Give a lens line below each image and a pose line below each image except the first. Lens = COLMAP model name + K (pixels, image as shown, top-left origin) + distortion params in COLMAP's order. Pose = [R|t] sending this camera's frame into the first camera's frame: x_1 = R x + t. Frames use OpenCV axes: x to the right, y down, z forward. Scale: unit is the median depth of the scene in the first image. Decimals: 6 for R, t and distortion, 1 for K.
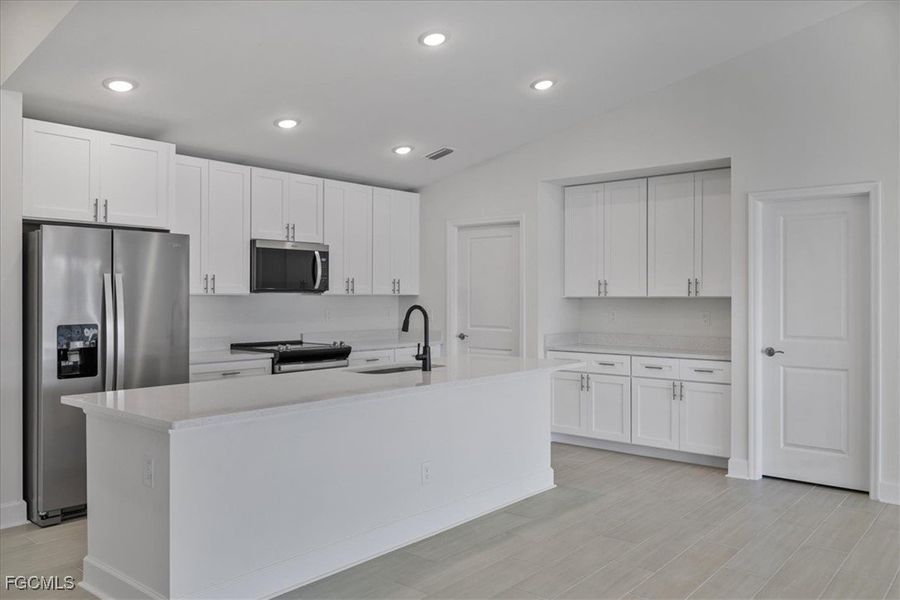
lens RADIAL K [[701.9, 0, 452.4], [0, 701.9, 294.5], [0, 0, 1]] dist [0.002100, -0.002440]
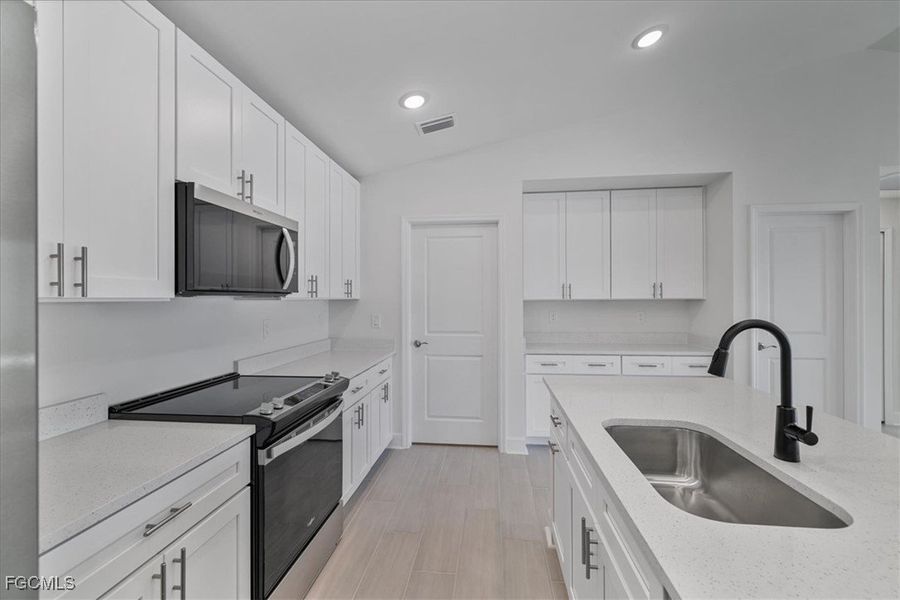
lens RADIAL K [[378.6, 0, 449.9], [0, 378.6, 296.5], [0, 0, 1]] dist [-0.001805, -0.000040]
pose [[0.830854, -0.002833, 0.556484, -0.262035], [0.004469, 0.999989, -0.001581, -0.001023], [-0.556473, 0.003801, 0.830857, 0.655358]]
